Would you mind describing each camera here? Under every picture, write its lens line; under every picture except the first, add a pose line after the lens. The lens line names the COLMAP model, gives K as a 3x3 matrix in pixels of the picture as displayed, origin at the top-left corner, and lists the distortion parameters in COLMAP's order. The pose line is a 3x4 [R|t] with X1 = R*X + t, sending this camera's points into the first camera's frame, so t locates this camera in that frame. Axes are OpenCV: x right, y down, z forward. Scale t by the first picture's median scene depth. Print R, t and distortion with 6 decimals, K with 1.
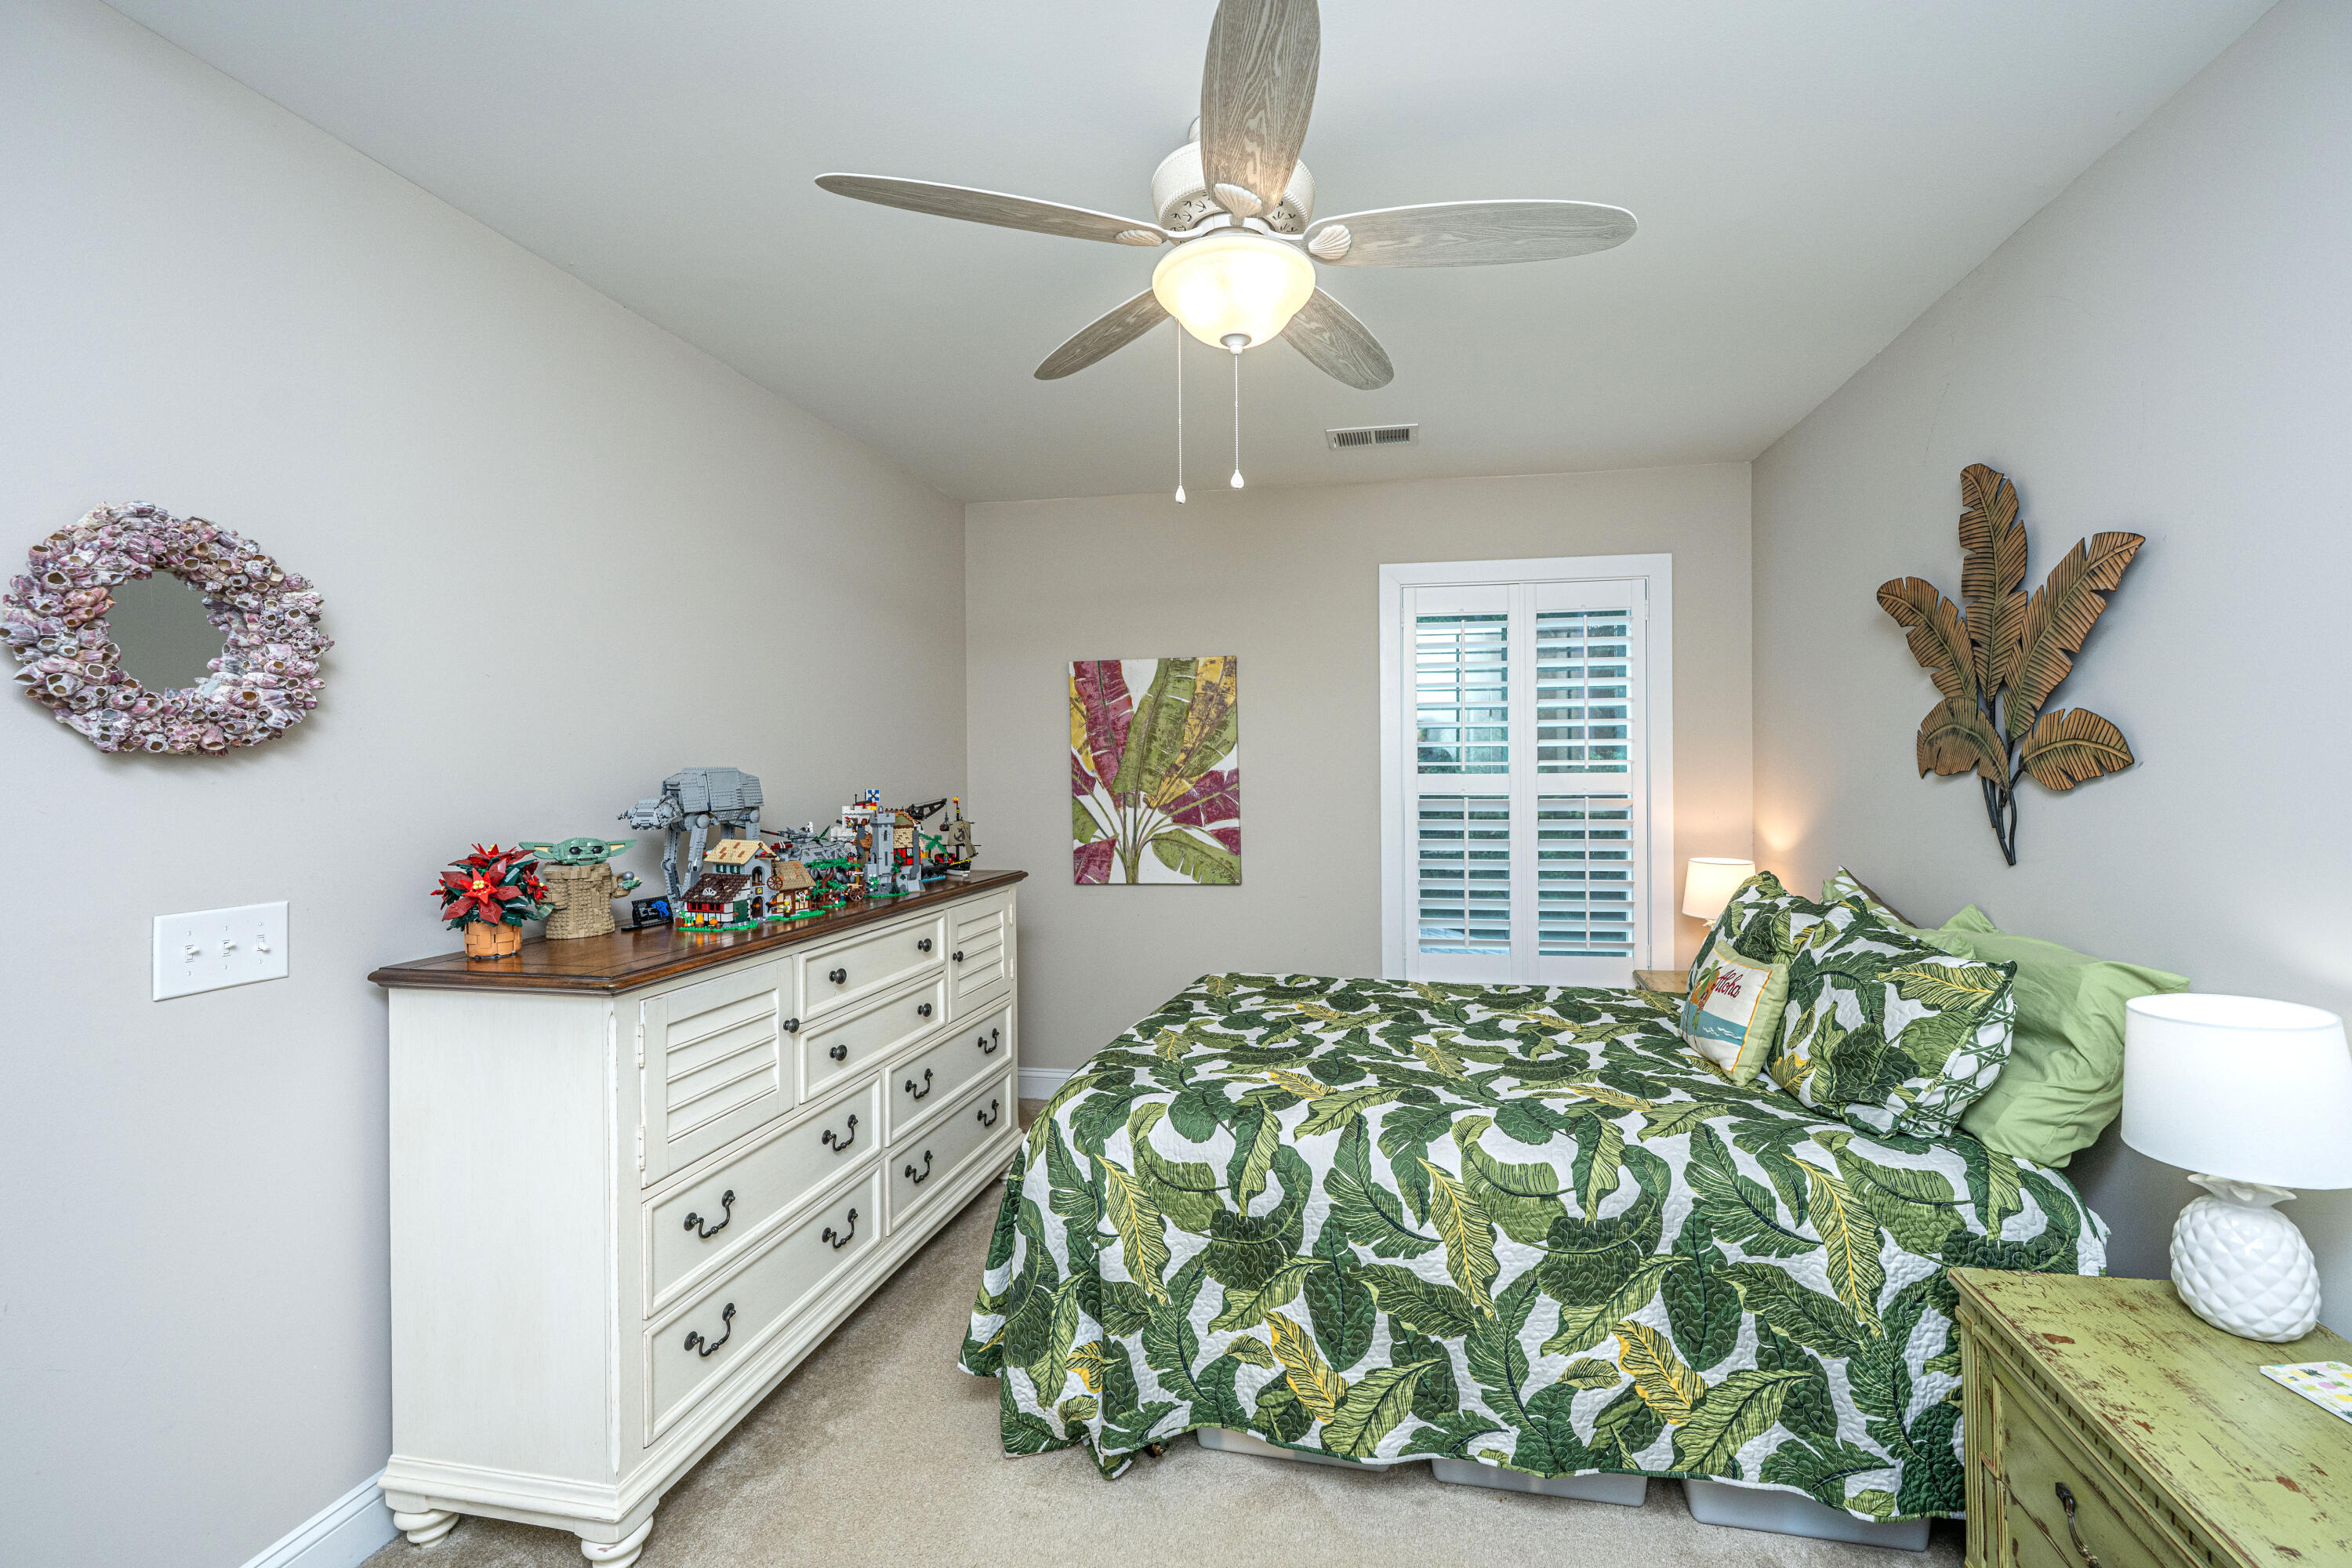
lens RADIAL K [[939.0, 0, 1246.8], [0, 939.0, 772.6], [0, 0, 1]] dist [0.002964, -0.000813]
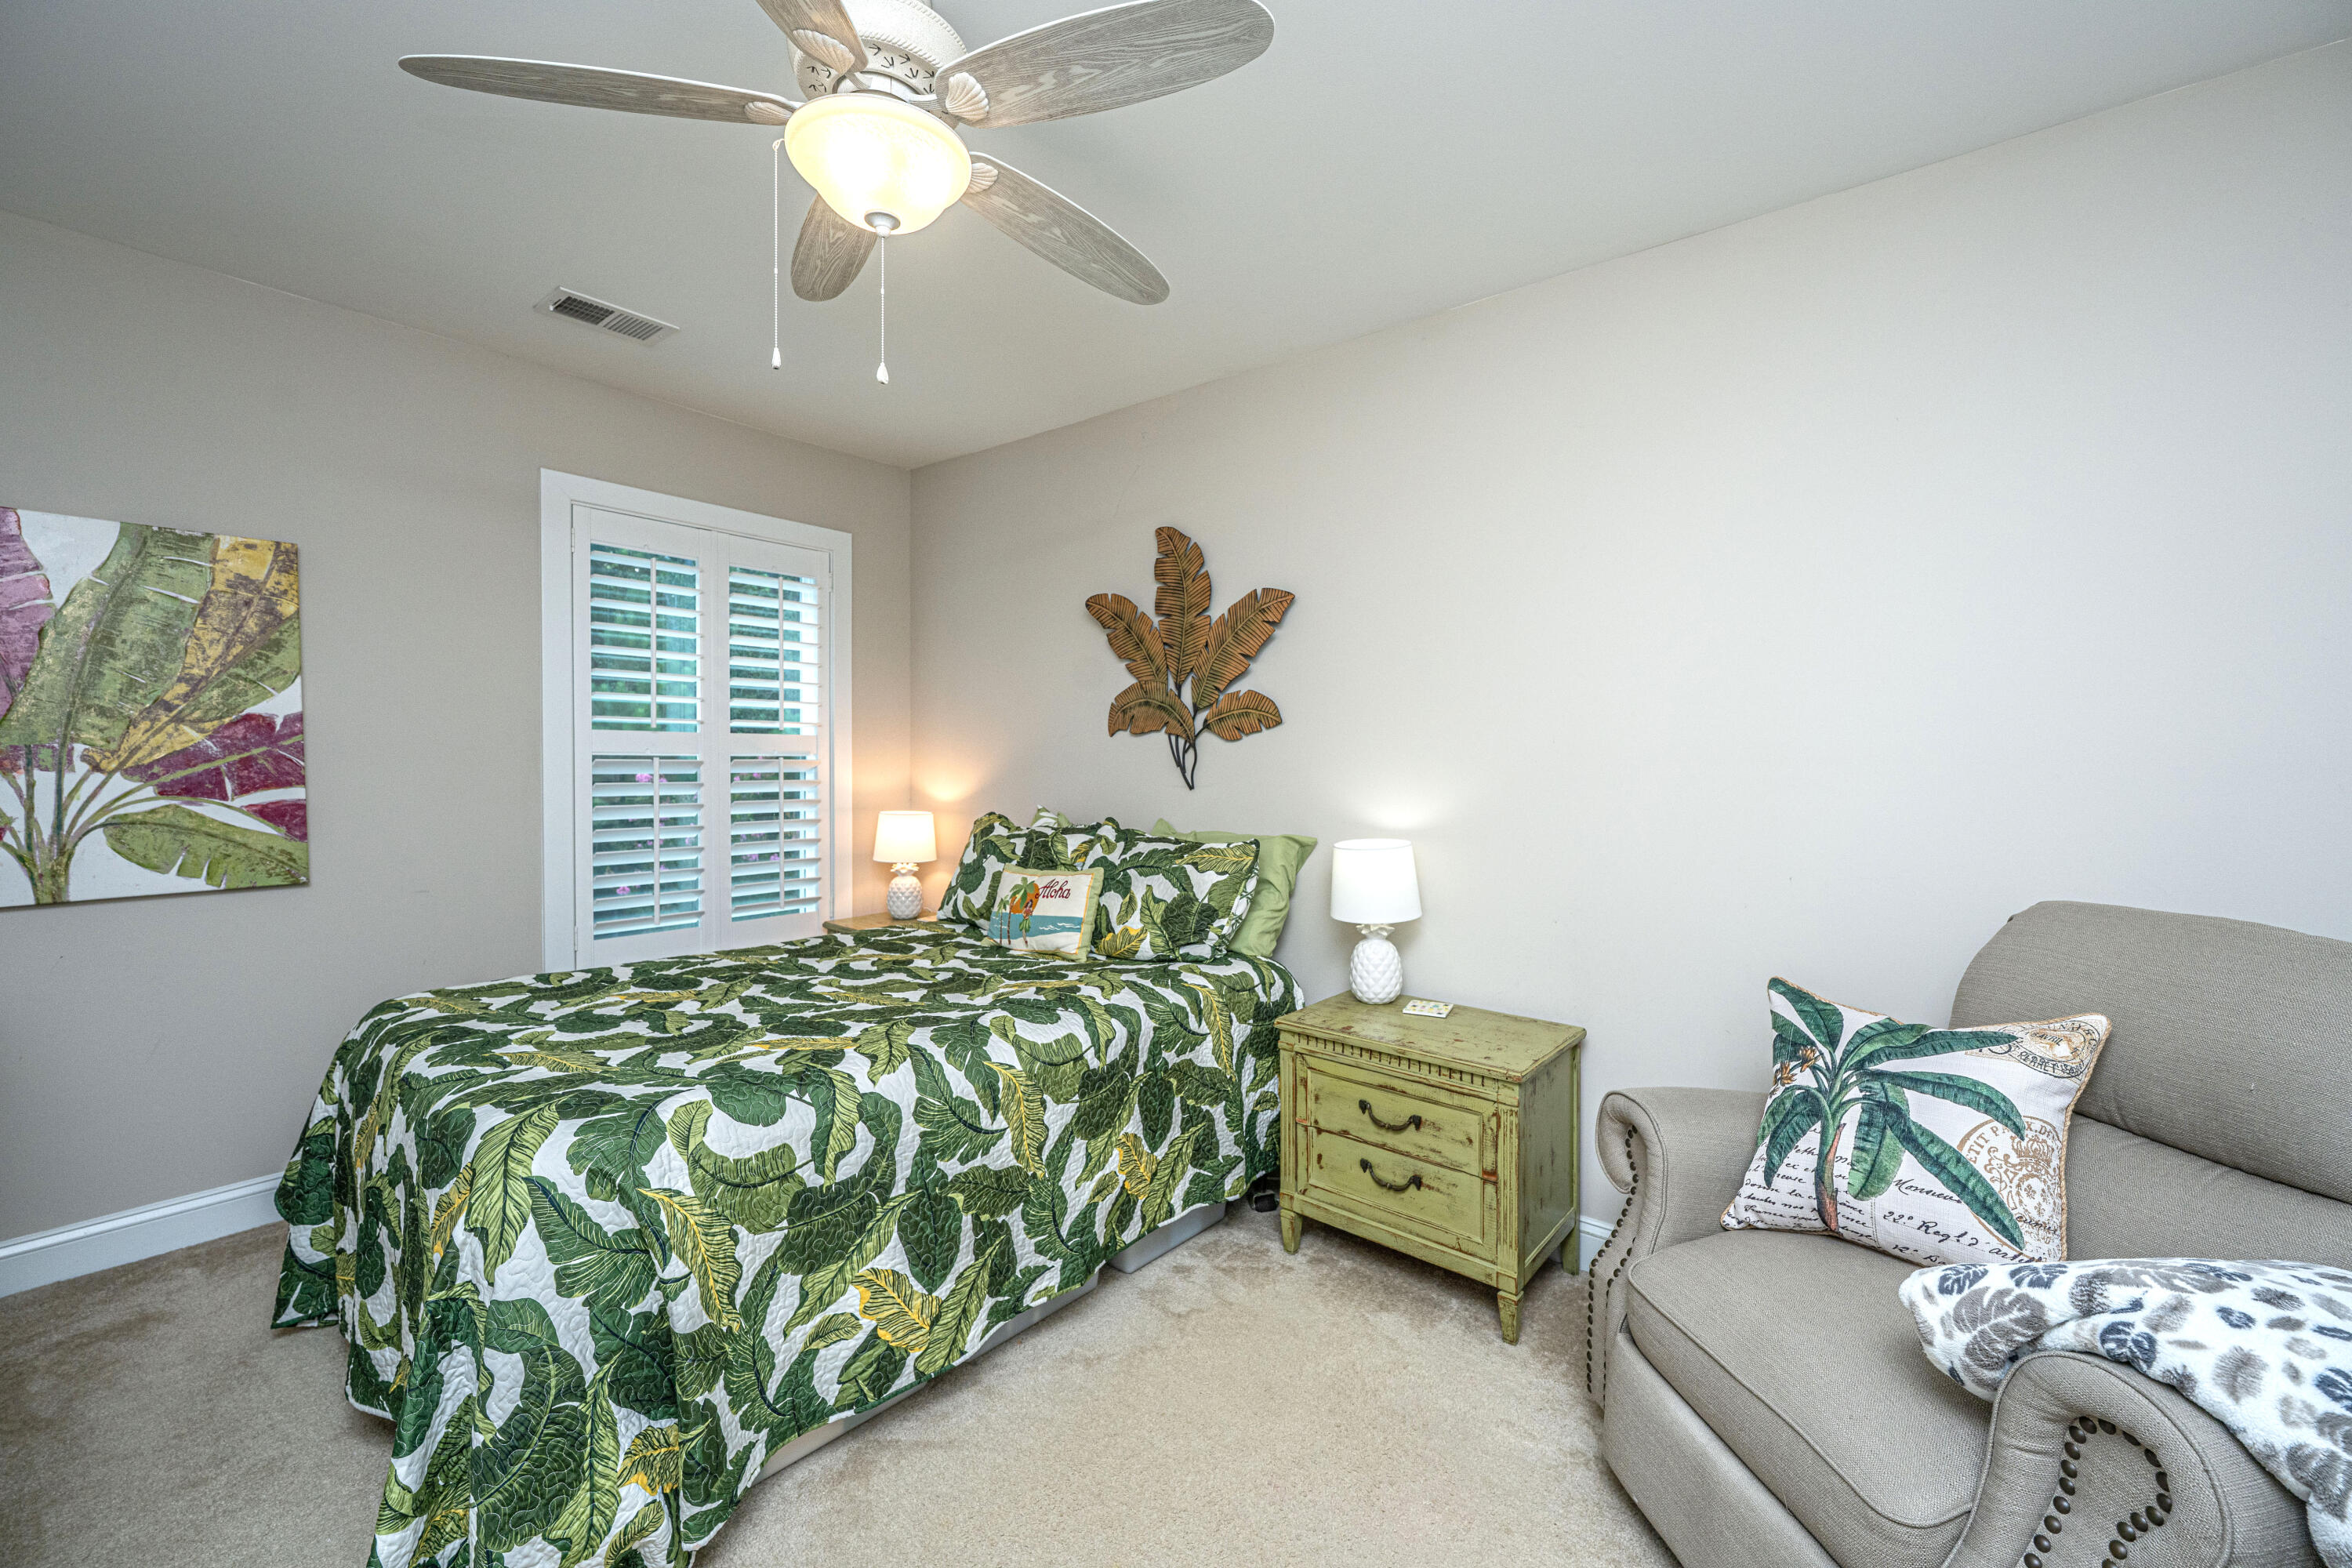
lens RADIAL K [[939.0, 0, 1173.3], [0, 939.0, 776.9], [0, 0, 1]] dist [0.002964, -0.000813]
pose [[0.506373, -0.006202, 0.862292, -0.597509], [-0.006845, 0.999914, 0.011212, 0.065119], [-0.862287, -0.011580, 0.506287, 0.254118]]
